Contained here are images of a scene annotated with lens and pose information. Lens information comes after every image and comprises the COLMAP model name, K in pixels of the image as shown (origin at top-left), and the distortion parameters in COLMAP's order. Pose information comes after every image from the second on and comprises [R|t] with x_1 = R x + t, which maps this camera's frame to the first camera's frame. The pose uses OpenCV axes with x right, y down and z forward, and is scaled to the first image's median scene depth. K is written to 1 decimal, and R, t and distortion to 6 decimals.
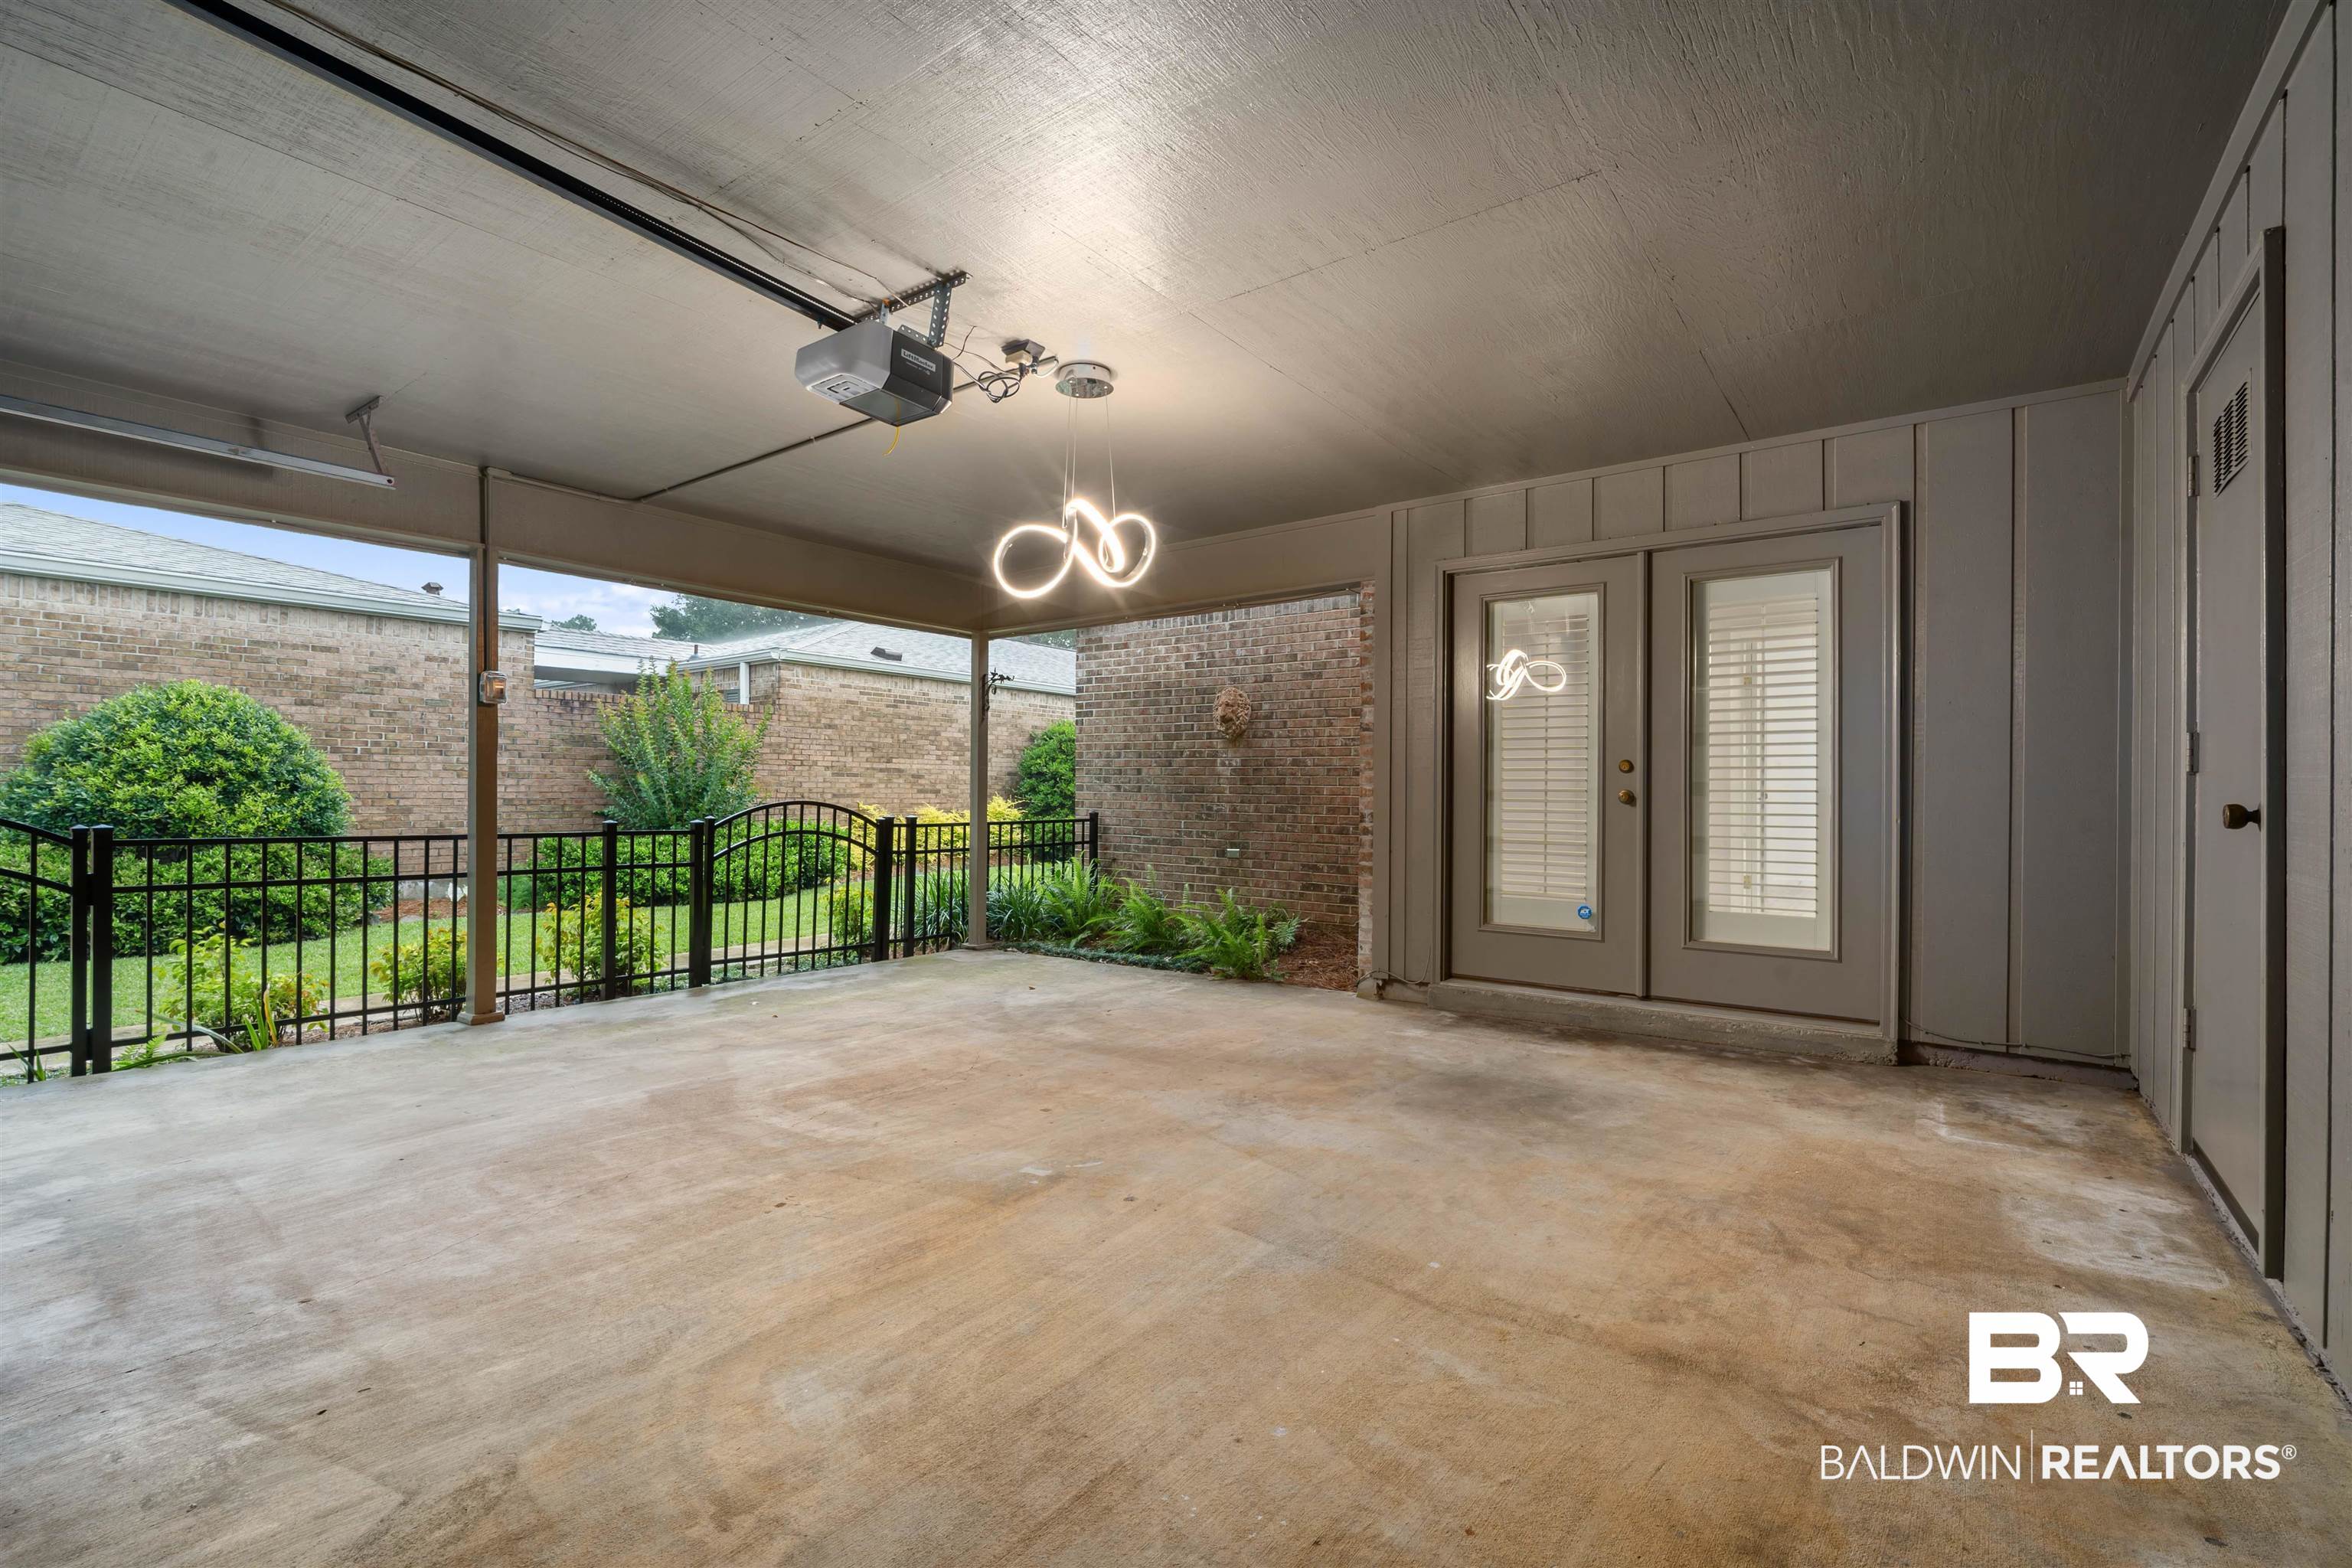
lens RADIAL K [[1062.2, 0, 1182.1], [0, 1062.2, 790.4], [0, 0, 1]] dist [0.002072, 0.001646]
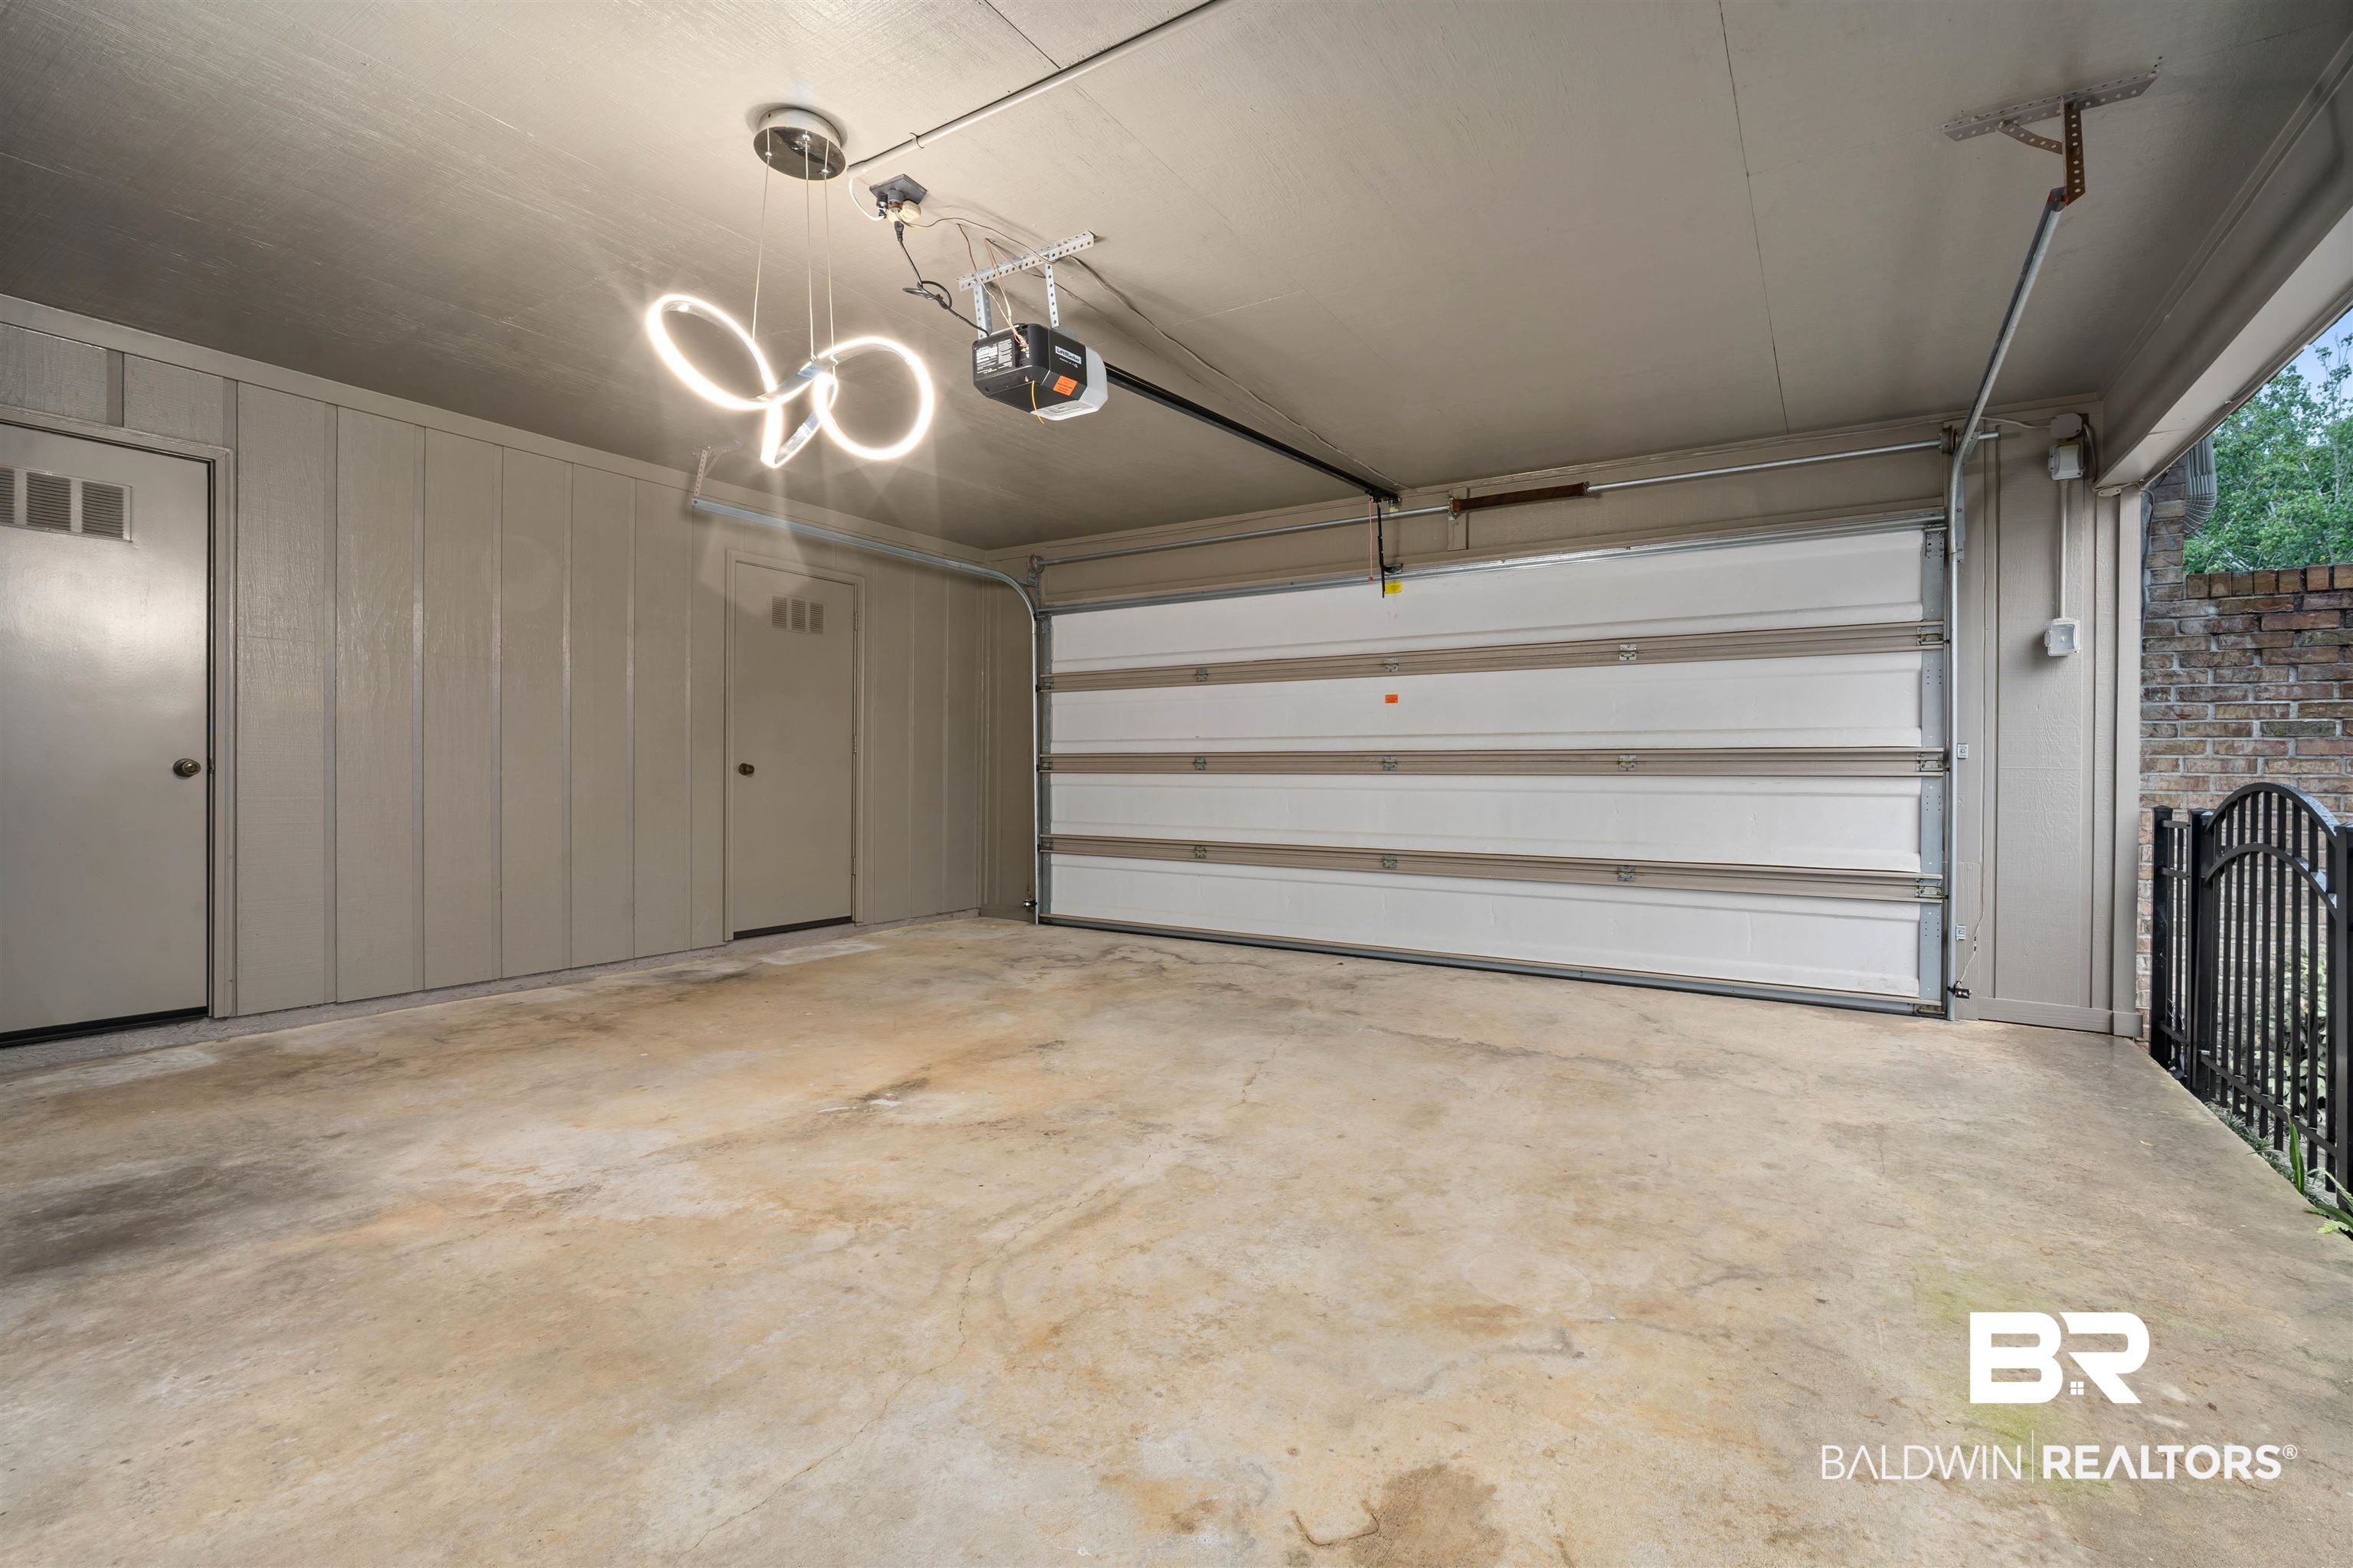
lens RADIAL K [[1062.7, 0, 1196.1], [0, 1062.7, 768.9], [0, 0, 1]] dist [0.002072, 0.001646]
pose [[-0.997115, -0.010645, -0.075159, -0.286047], [-0.010239, 0.999931, -0.005785, 0.009571], [0.075215, -0.004998, -0.997155, 1.633635]]
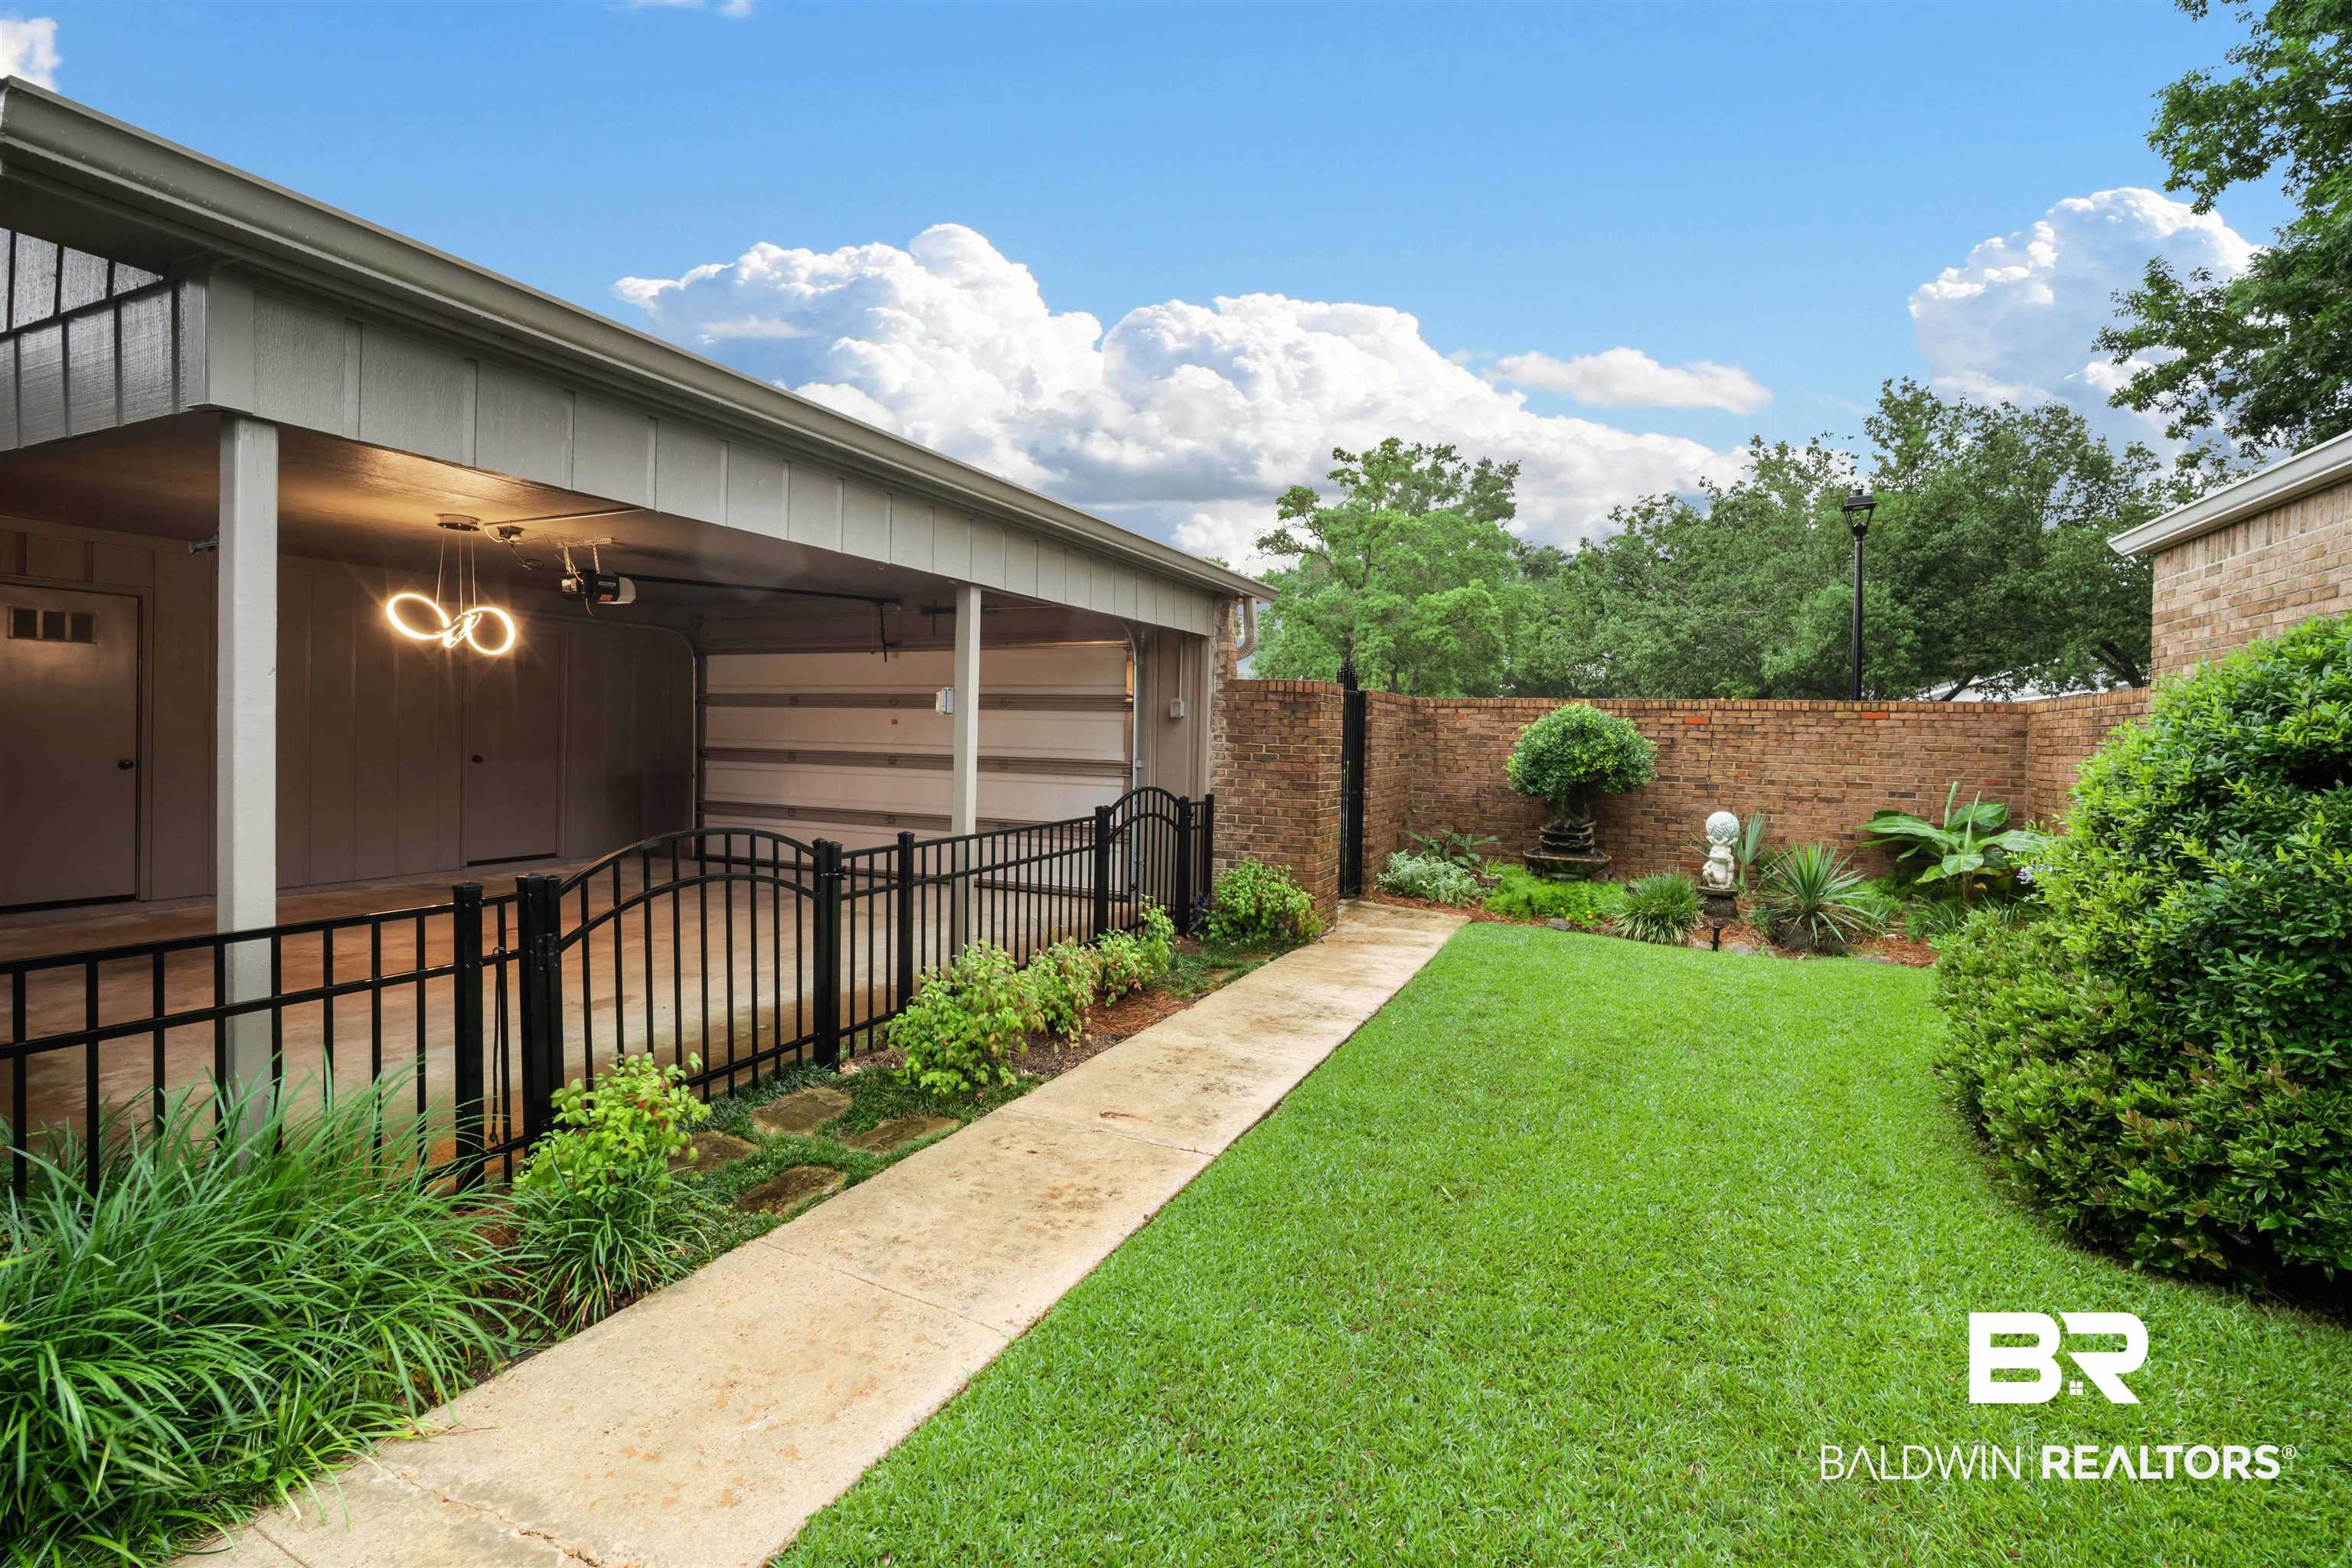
lens RADIAL K [[1062.2, 0, 1191.0], [0, 1062.2, 739.9], [0, 0, 1]] dist [0.002072, 0.001646]
pose [[-0.978442, -0.025691, -0.204918, -0.852111], [-0.026729, 0.999640, 0.002297, -0.084827], [0.204786, 0.007725, -0.978776, 2.769691]]
